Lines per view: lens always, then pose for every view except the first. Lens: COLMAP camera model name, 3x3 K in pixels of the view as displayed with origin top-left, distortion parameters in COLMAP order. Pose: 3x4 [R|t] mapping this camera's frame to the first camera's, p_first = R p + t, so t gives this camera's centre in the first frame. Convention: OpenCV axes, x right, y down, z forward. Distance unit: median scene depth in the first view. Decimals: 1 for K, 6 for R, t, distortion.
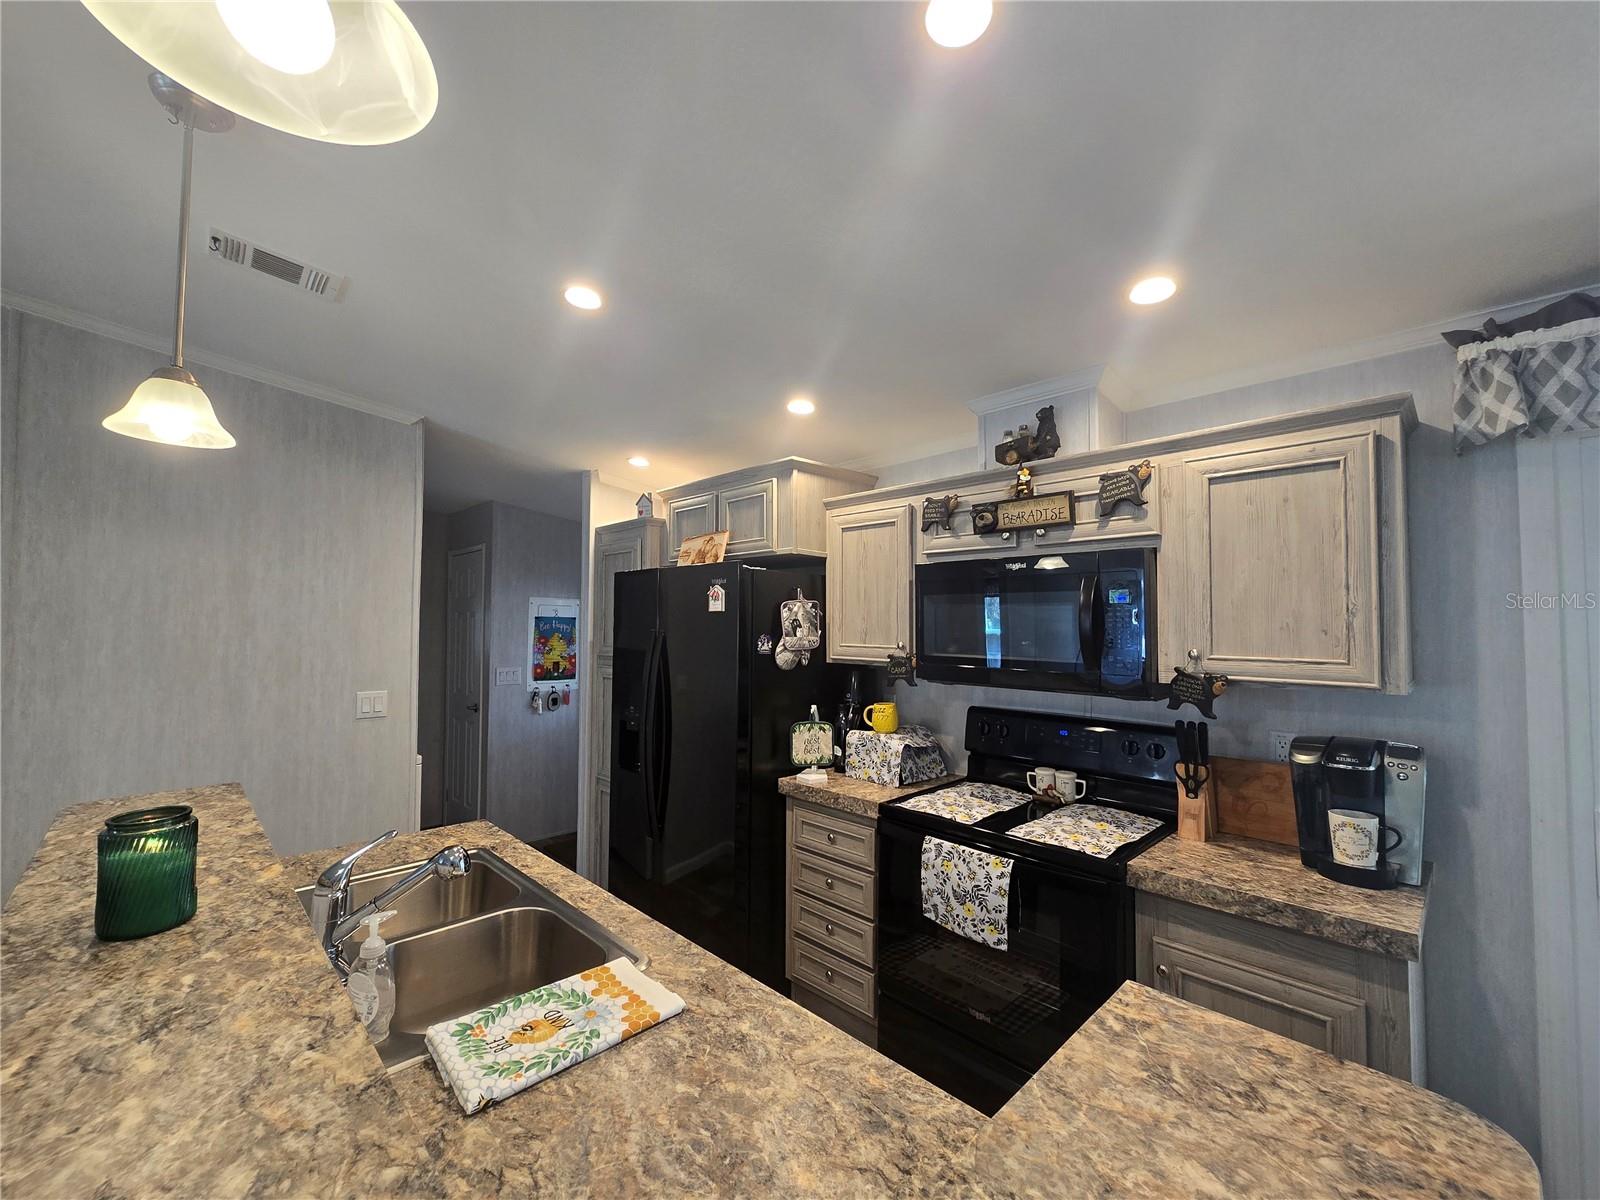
lens RADIAL K [[653.4, 0, 782.4], [0, 653.4, 603.4], [0, 0, 1]] dist [-0.006676, 0.004094]
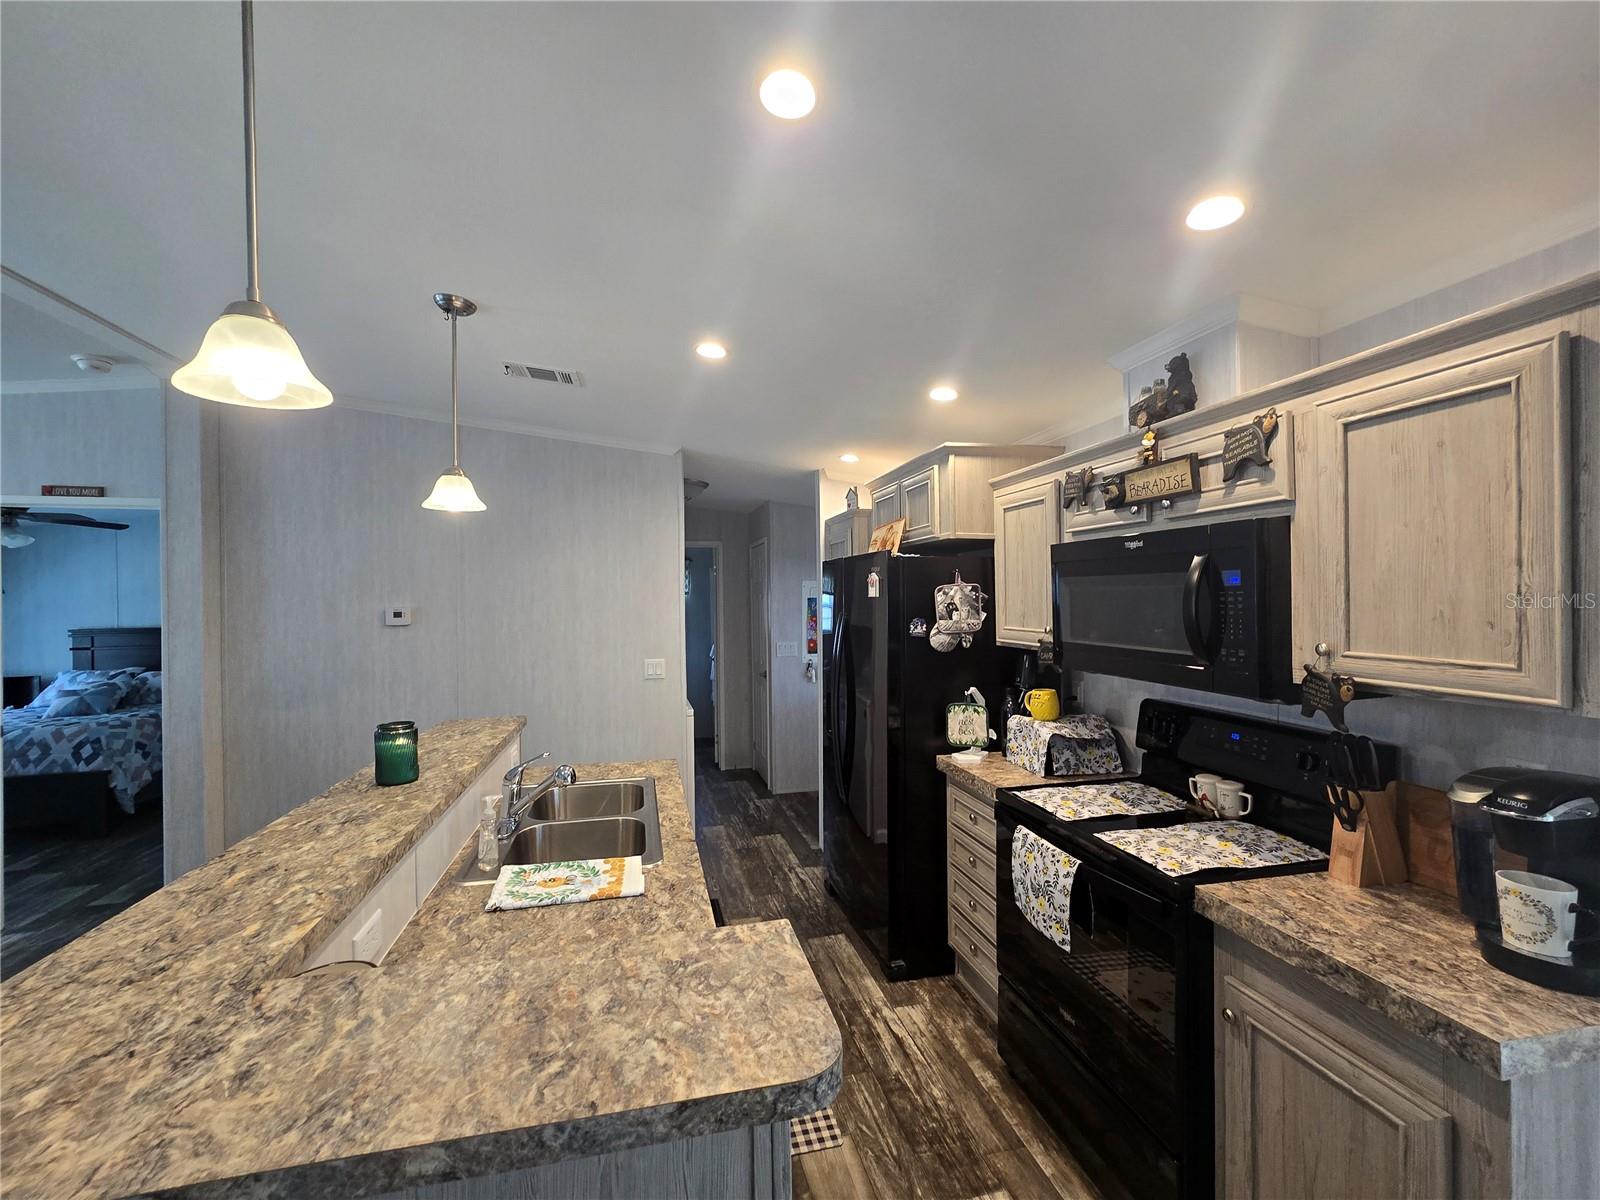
lens RADIAL K [[653.4, 0, 782.4], [0, 653.4, 603.4], [0, 0, 1]] dist [-0.006676, 0.004094]
pose [[0.857173, -0.010830, -0.514915, 0.426038], [0.032347, 0.998937, 0.032838, -0.022681], [0.514012, -0.044804, 0.856612, -0.014345]]
